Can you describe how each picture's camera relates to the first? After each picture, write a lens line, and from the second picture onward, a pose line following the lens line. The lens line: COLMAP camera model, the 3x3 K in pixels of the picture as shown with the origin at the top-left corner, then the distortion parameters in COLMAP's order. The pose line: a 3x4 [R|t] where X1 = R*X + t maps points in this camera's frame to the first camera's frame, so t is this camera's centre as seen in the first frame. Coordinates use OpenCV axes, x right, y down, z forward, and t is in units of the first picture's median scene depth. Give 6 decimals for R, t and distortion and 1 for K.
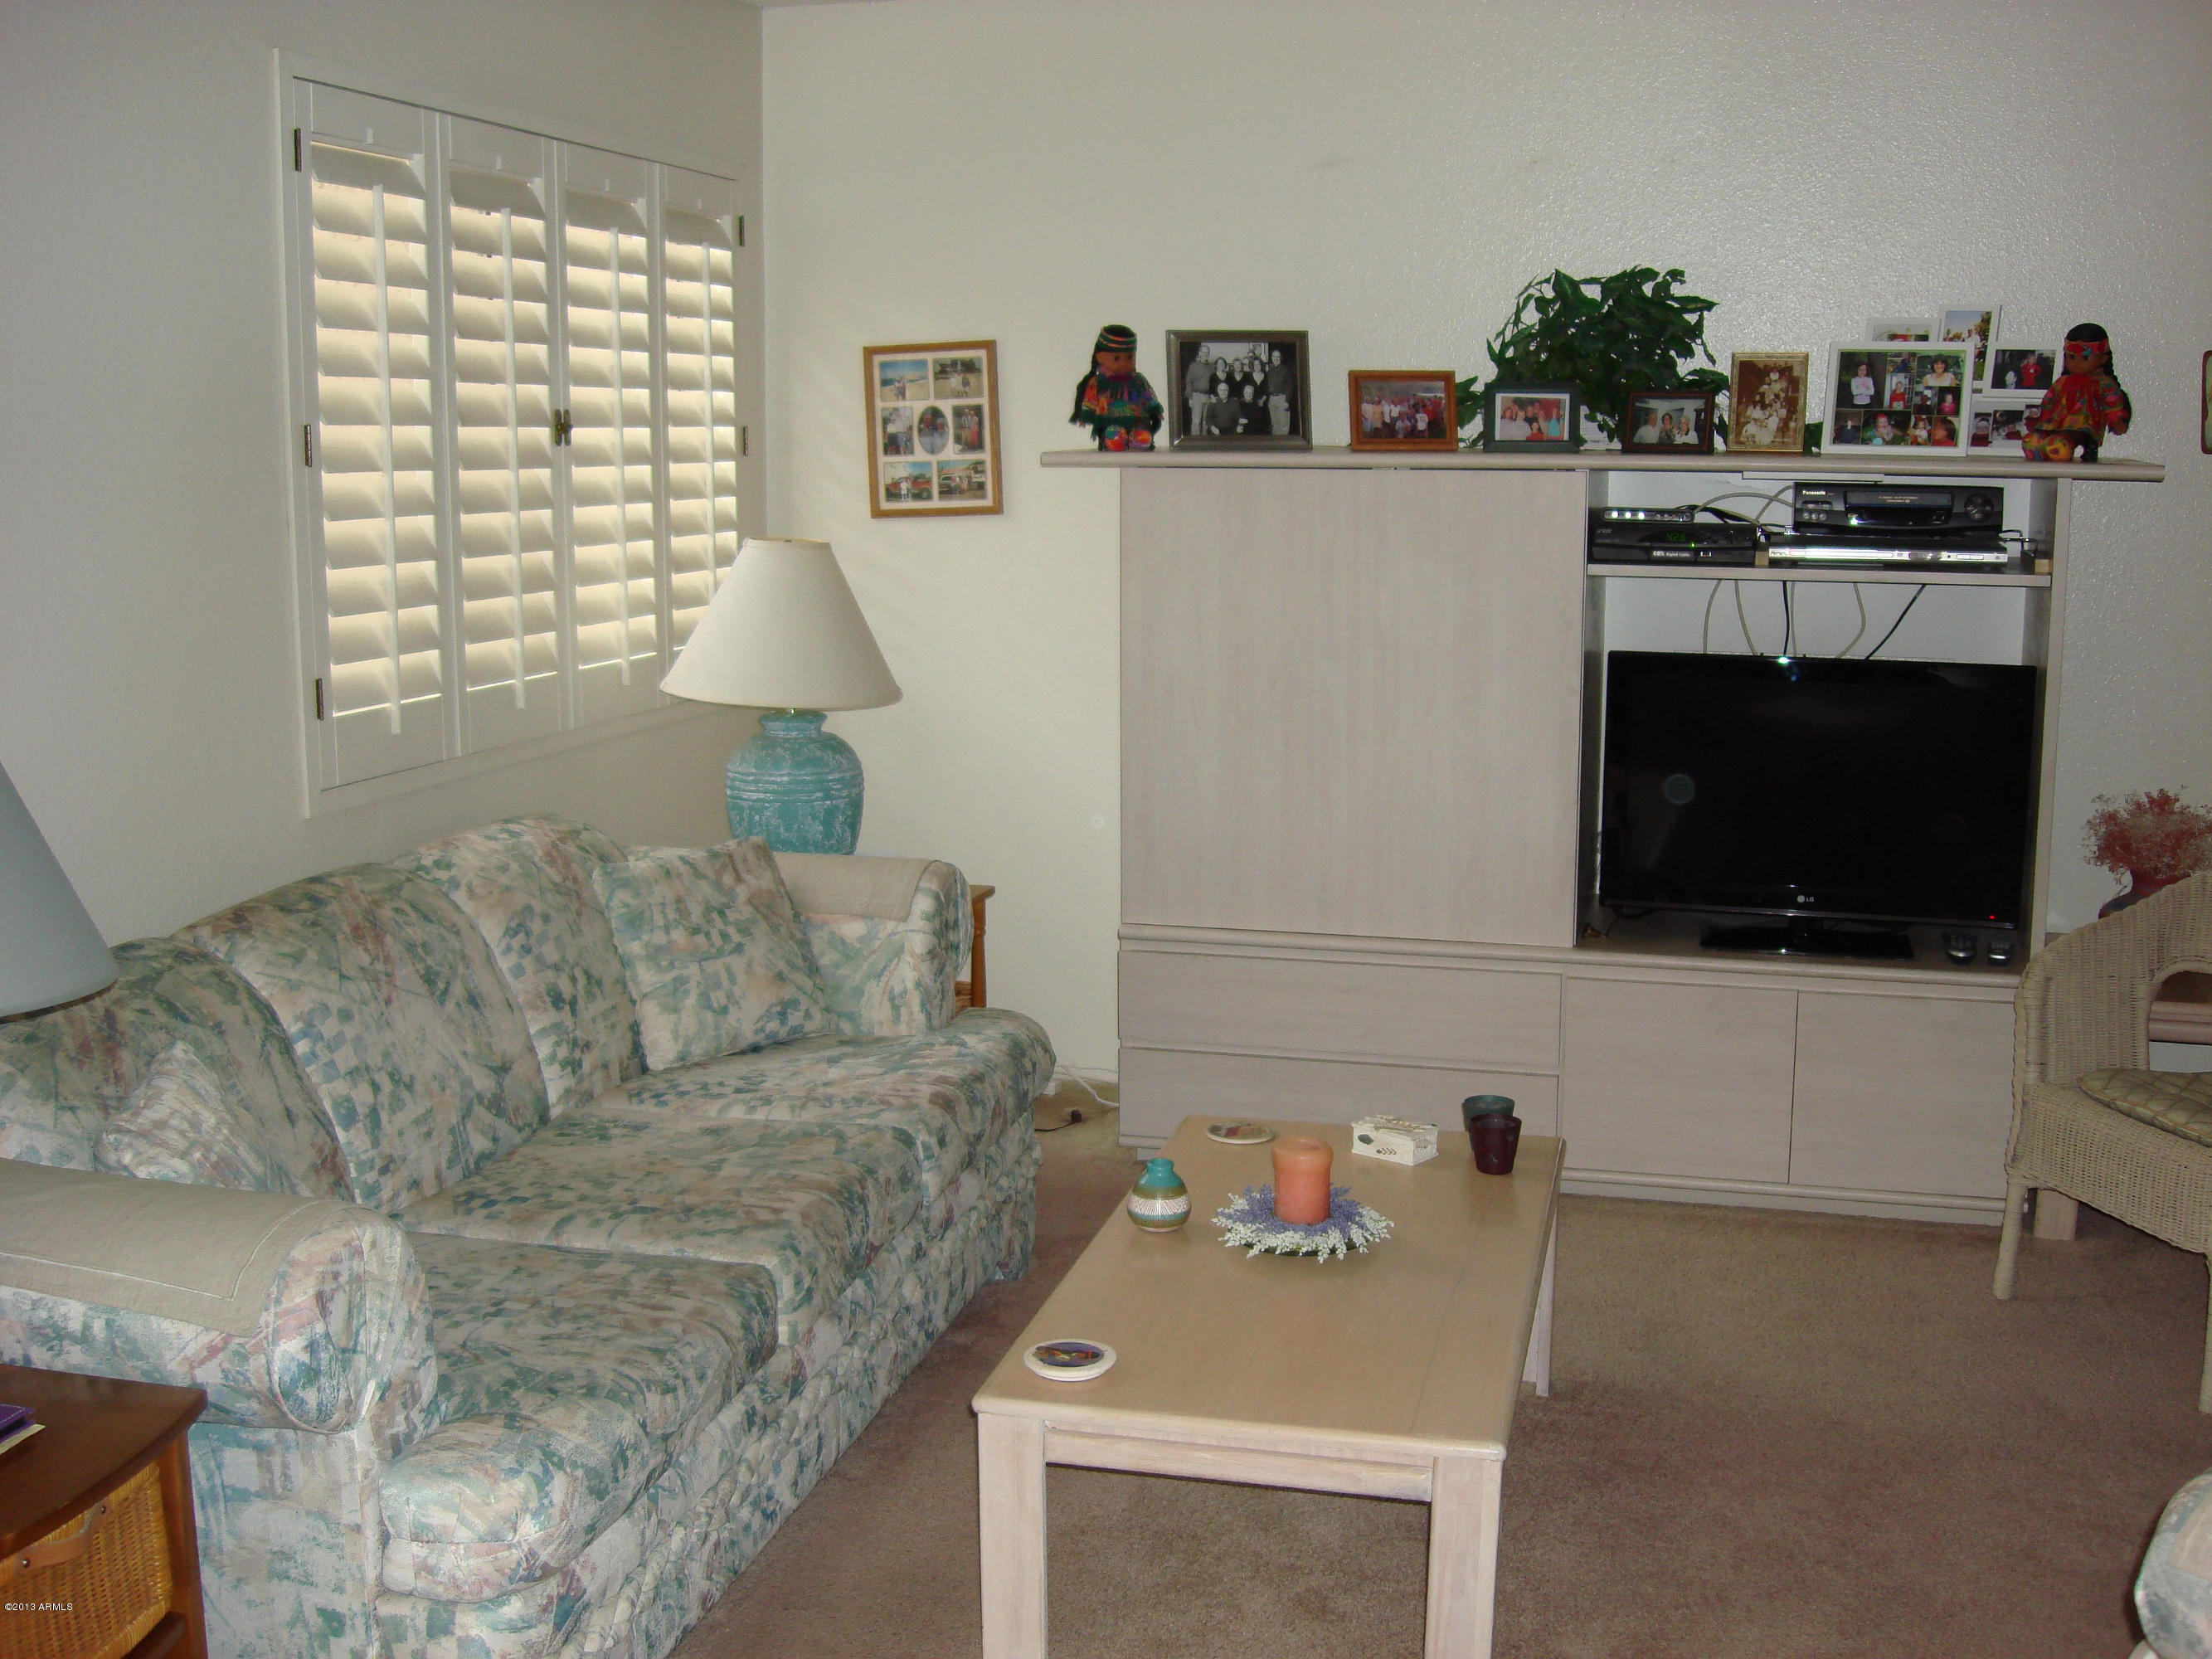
lens RADIAL K [[2448.7, 0, 1106.0], [0, 2448.7, 829.5], [0, 0, 1]] dist [-0.087689, -0.126026]
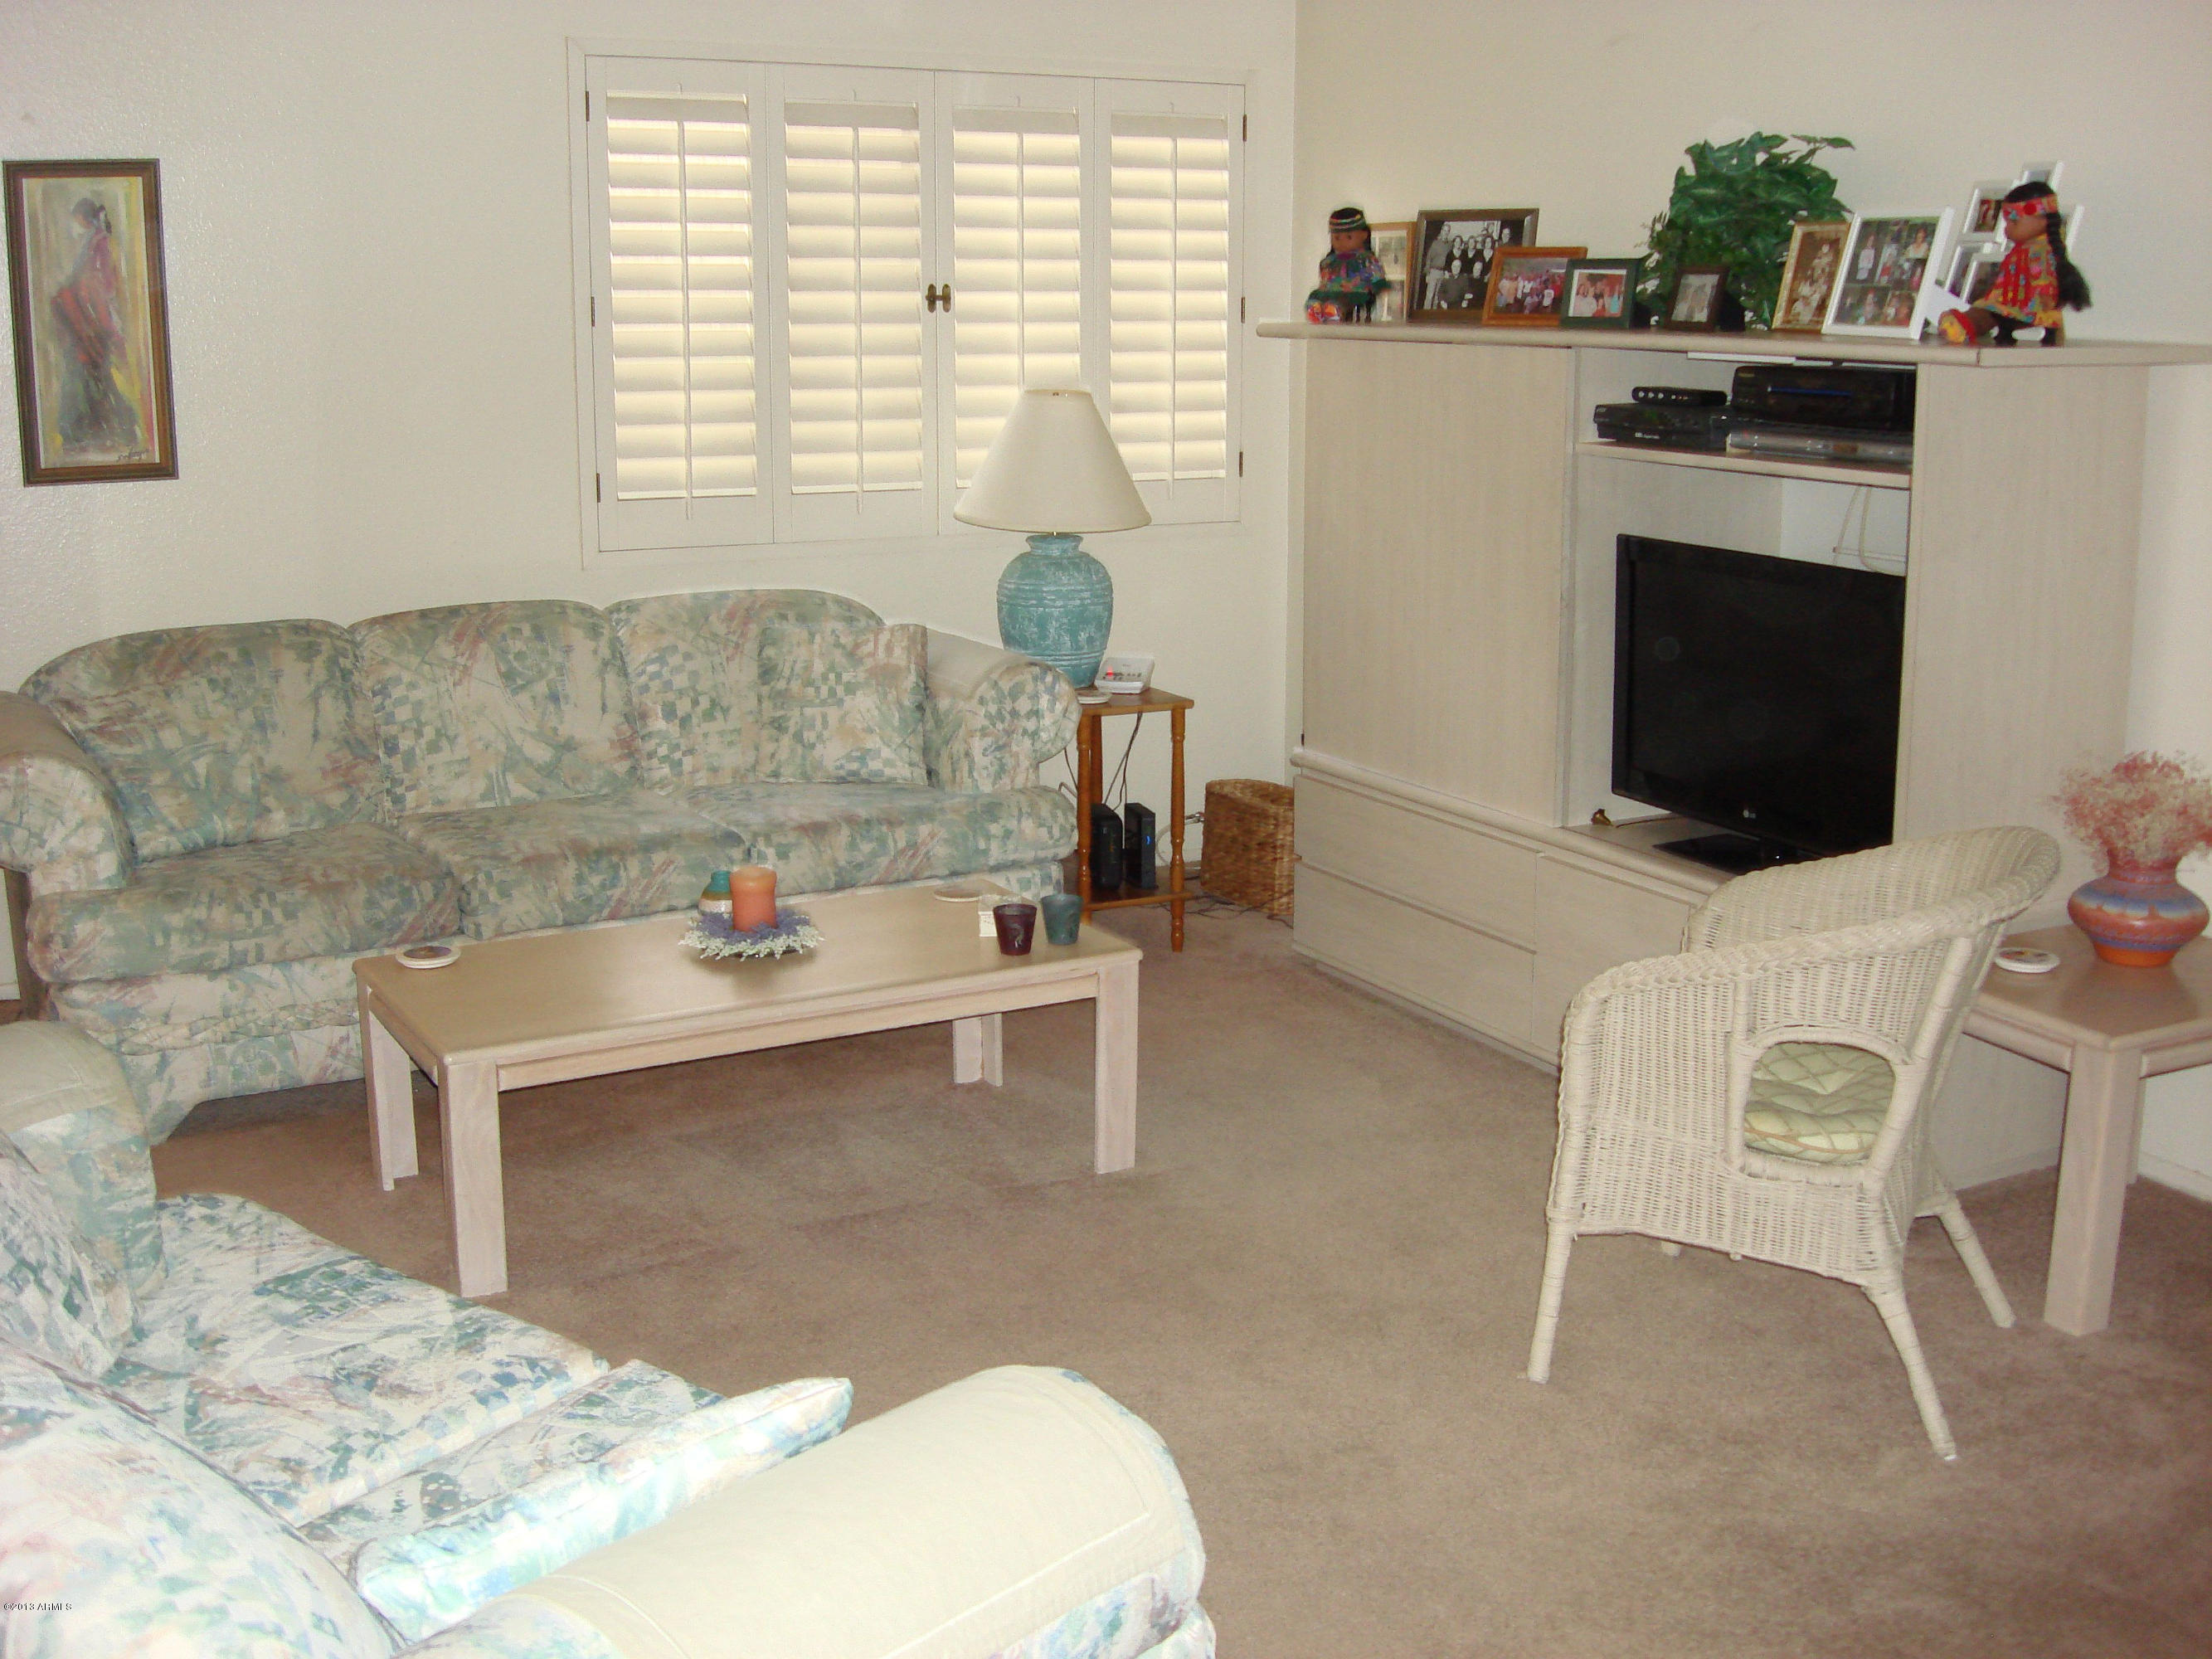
lens RADIAL K [[2448.7, 0, 1106.0], [0, 2448.7, 829.5], [0, 0, 1]] dist [-0.087689, -0.126026]
pose [[0.681987, 0.158033, -0.714087, 0.785040], [-0.119214, 0.987338, 0.104651, -0.033643], [0.721583, 0.013758, 0.692191, 0.176802]]
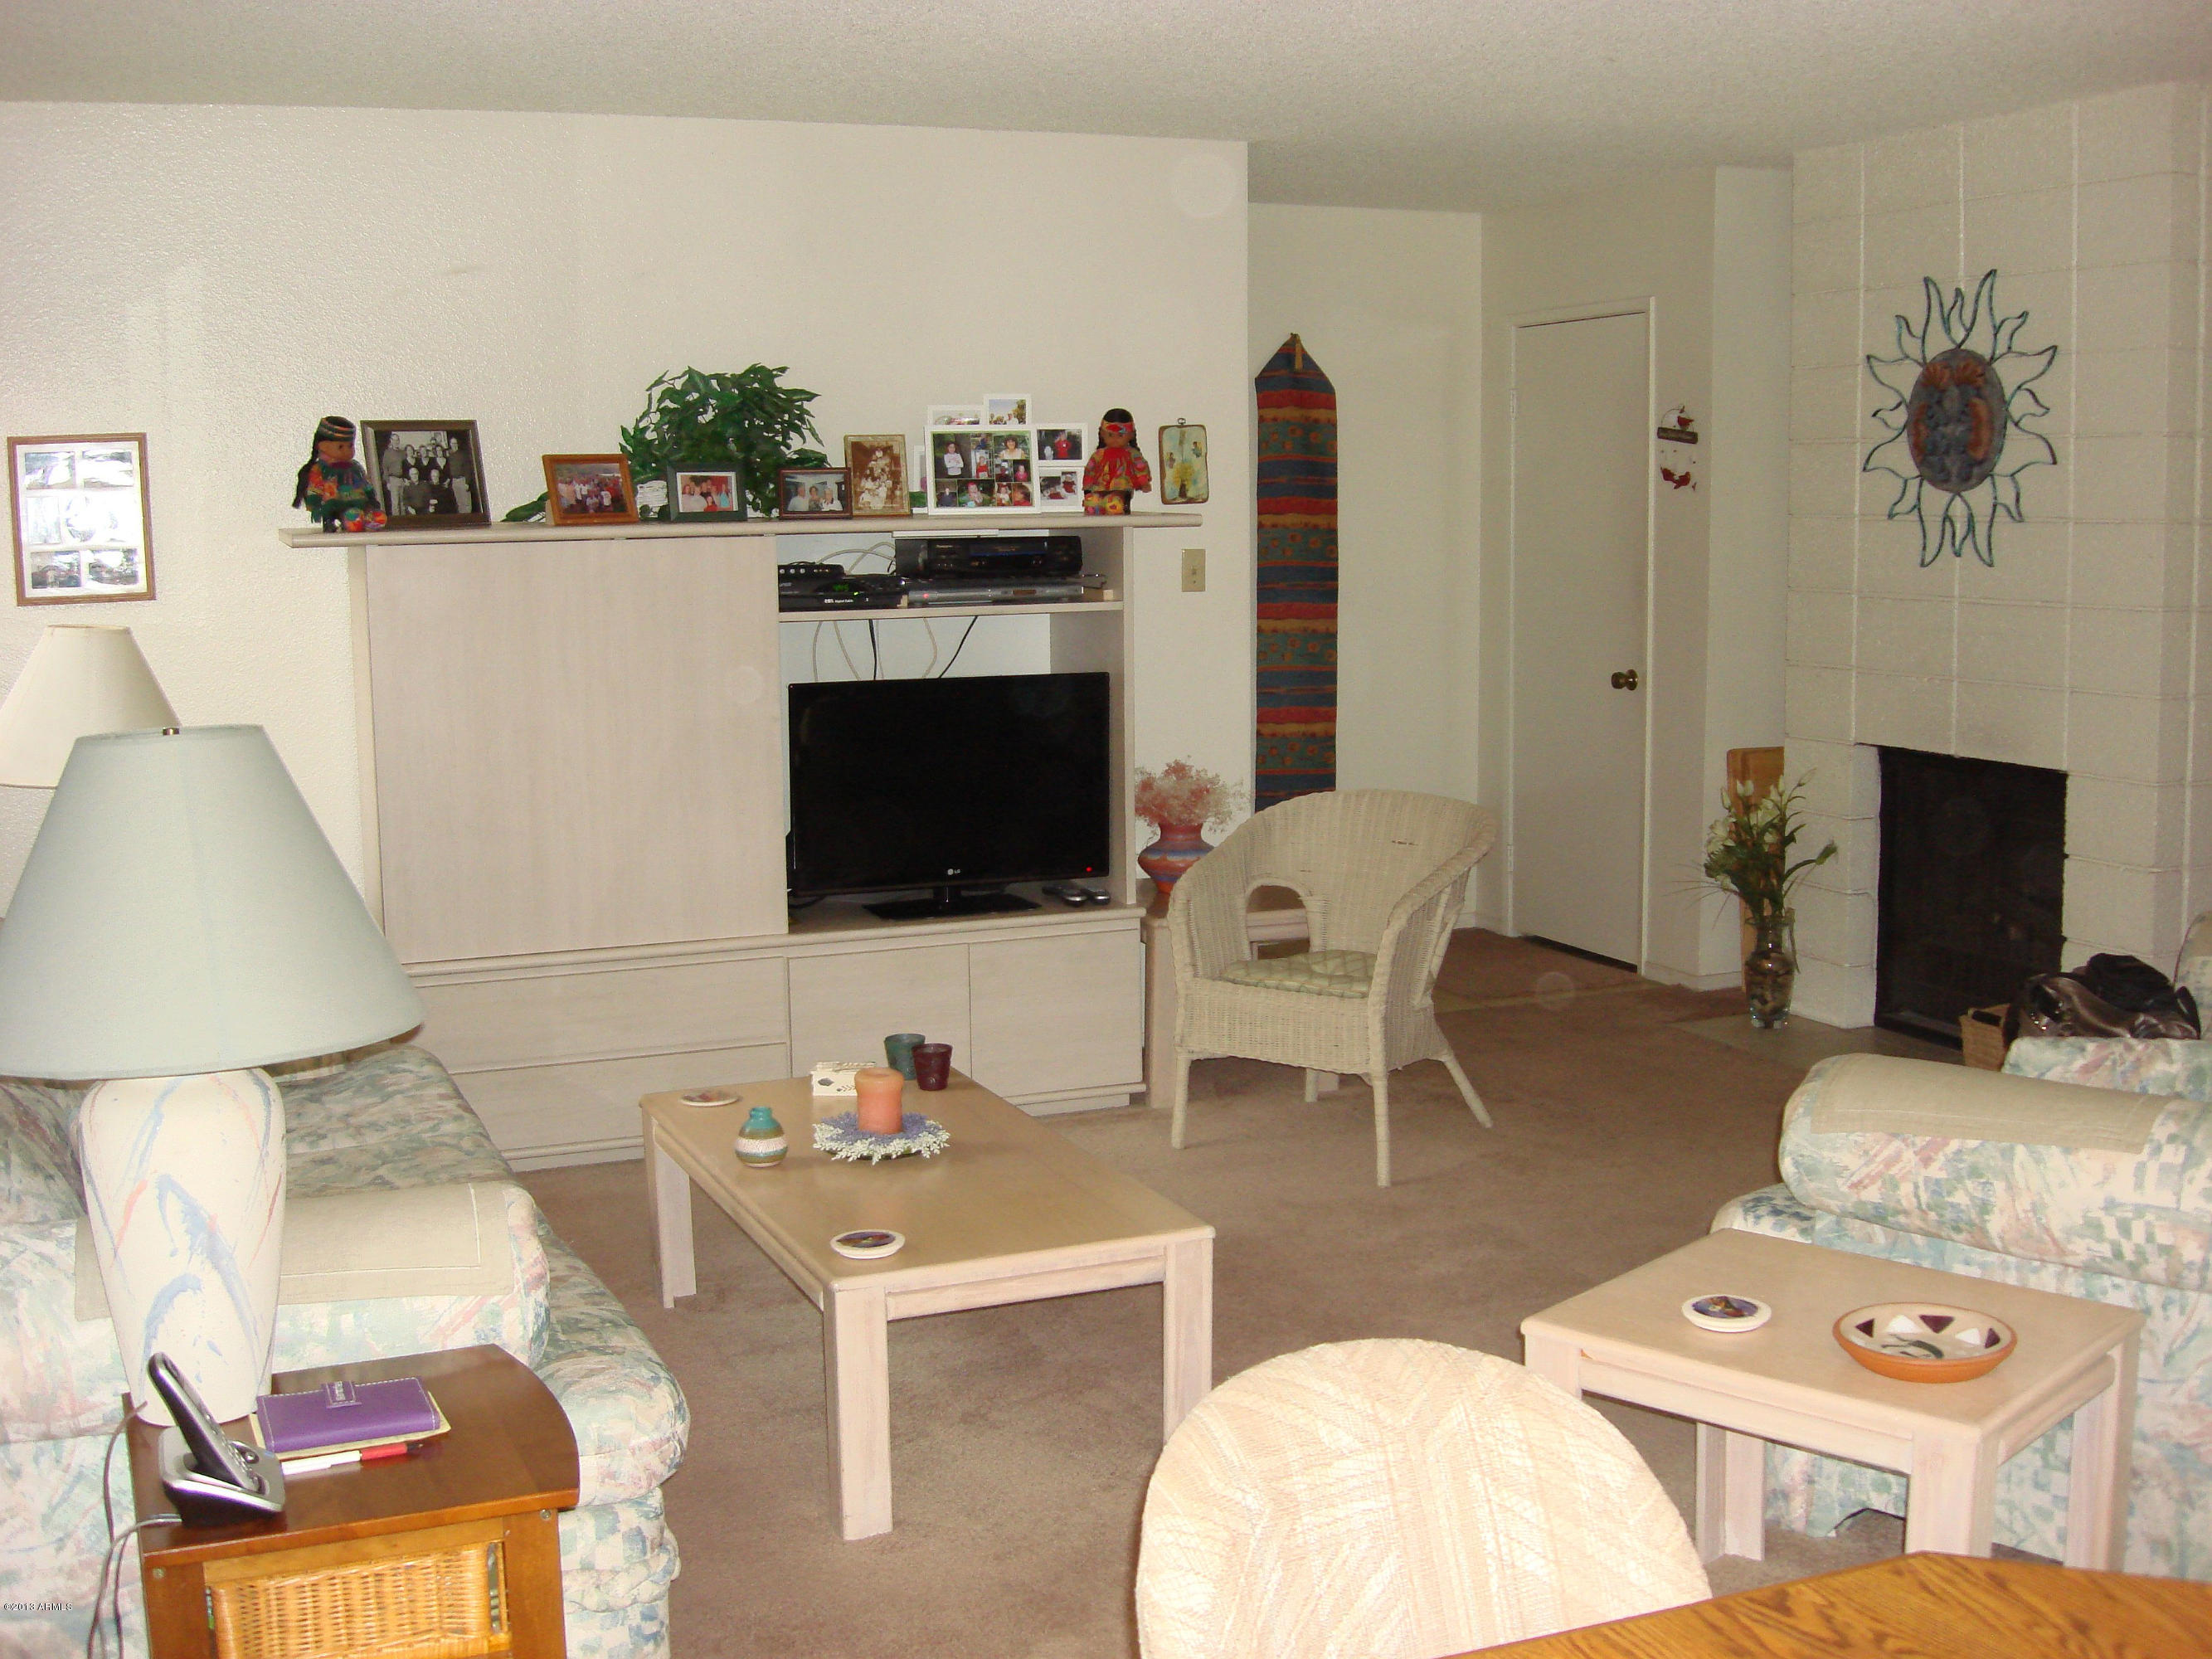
lens RADIAL K [[2448.7, 0, 1106.0], [0, 2448.7, 829.5], [0, 0, 1]] dist [-0.087689, -0.126026]
pose [[0.798239, -0.094734, 0.594845, -0.393055], [0.113386, 0.993532, 0.006071, 0.008220], [-0.591573, 0.062601, 0.803818, -0.055592]]
